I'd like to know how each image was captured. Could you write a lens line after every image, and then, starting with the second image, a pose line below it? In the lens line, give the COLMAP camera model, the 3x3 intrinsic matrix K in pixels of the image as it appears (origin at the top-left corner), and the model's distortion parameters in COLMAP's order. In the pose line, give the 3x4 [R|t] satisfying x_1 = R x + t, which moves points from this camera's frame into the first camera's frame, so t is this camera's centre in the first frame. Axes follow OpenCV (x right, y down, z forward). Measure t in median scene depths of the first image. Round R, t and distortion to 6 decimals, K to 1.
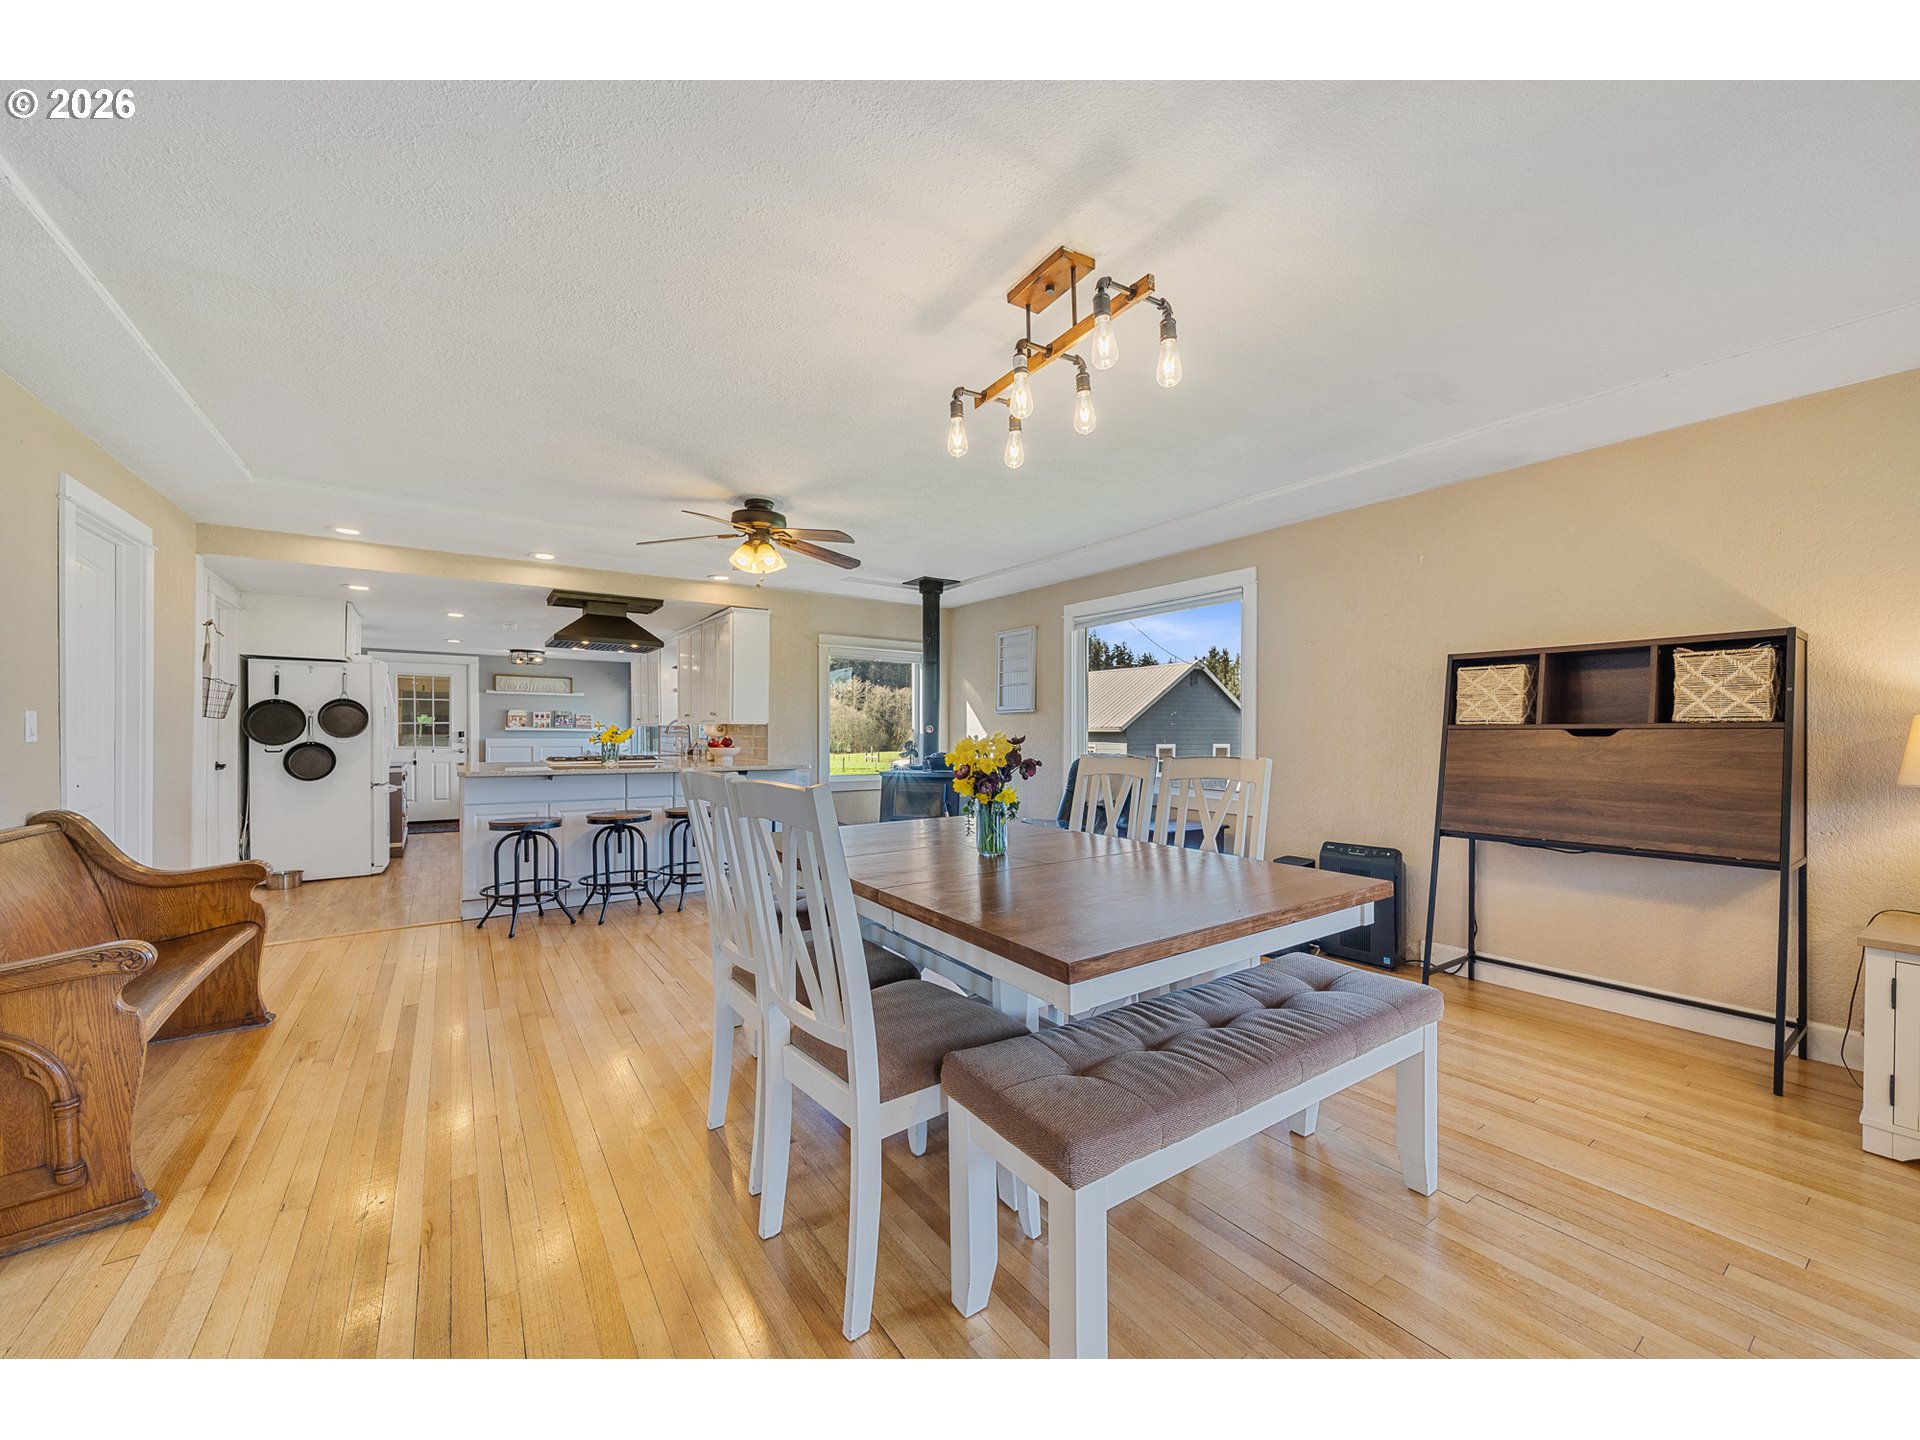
lens RADIAL K [[757.0, 0, 961.4], [0, 757.0, 731.7], [0, 0, 1]] dist [-0.001172, -0.000279]
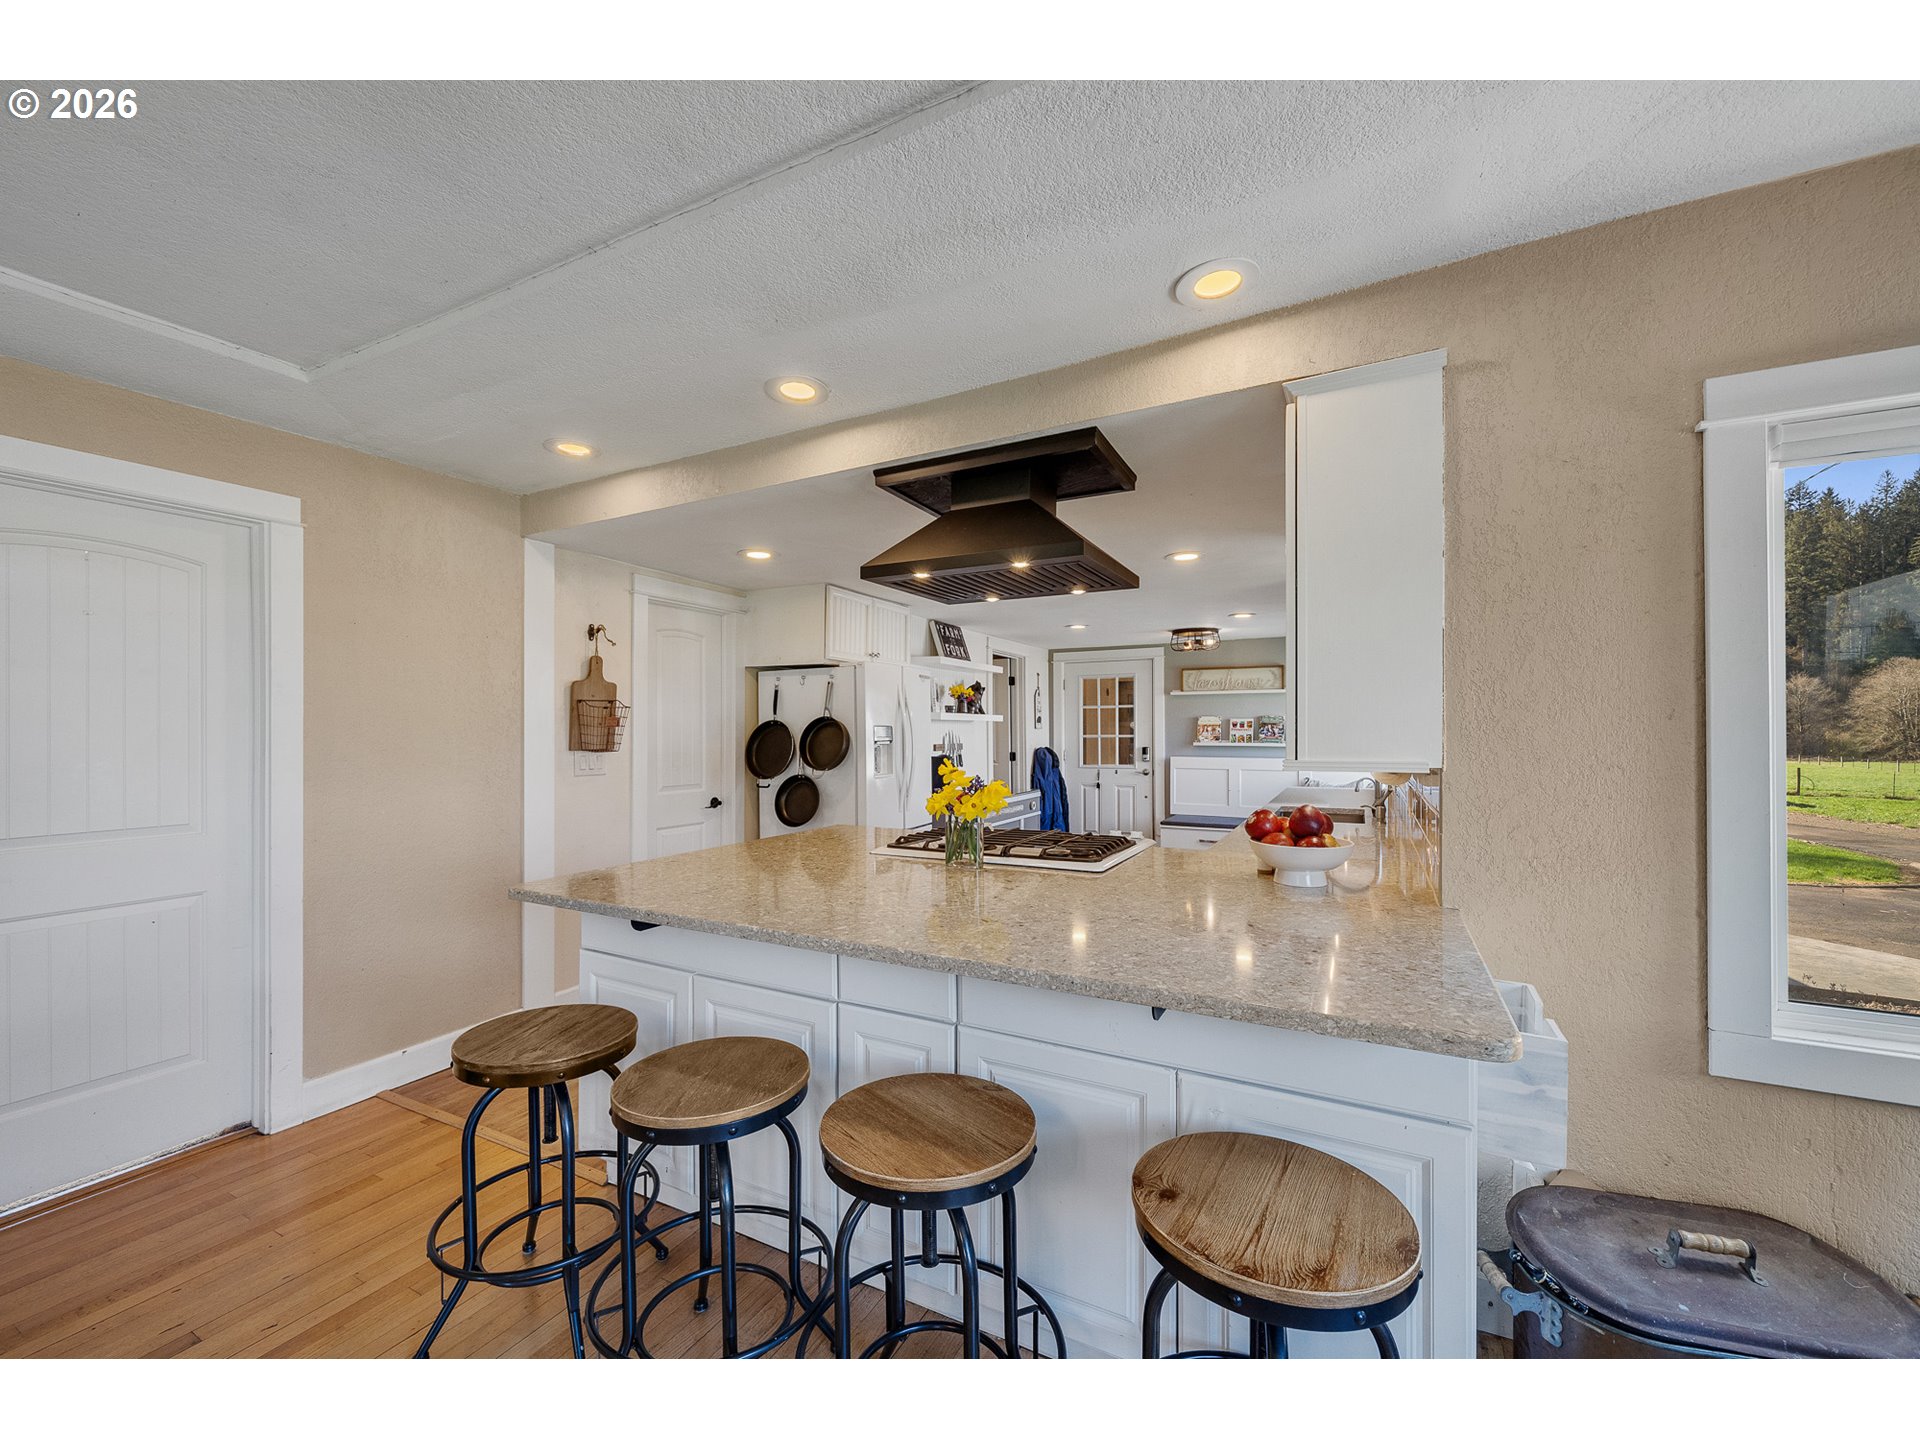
lens RADIAL K [[757.0, 0, 961.4], [0, 757.0, 731.7], [0, 0, 1]] dist [-0.001172, -0.000279]
pose [[0.459119, -0.001293, -0.888374, -0.065647], [0.006631, 0.999976, 0.001972, -0.018882], [0.888350, -0.006796, 0.459117, 0.495650]]
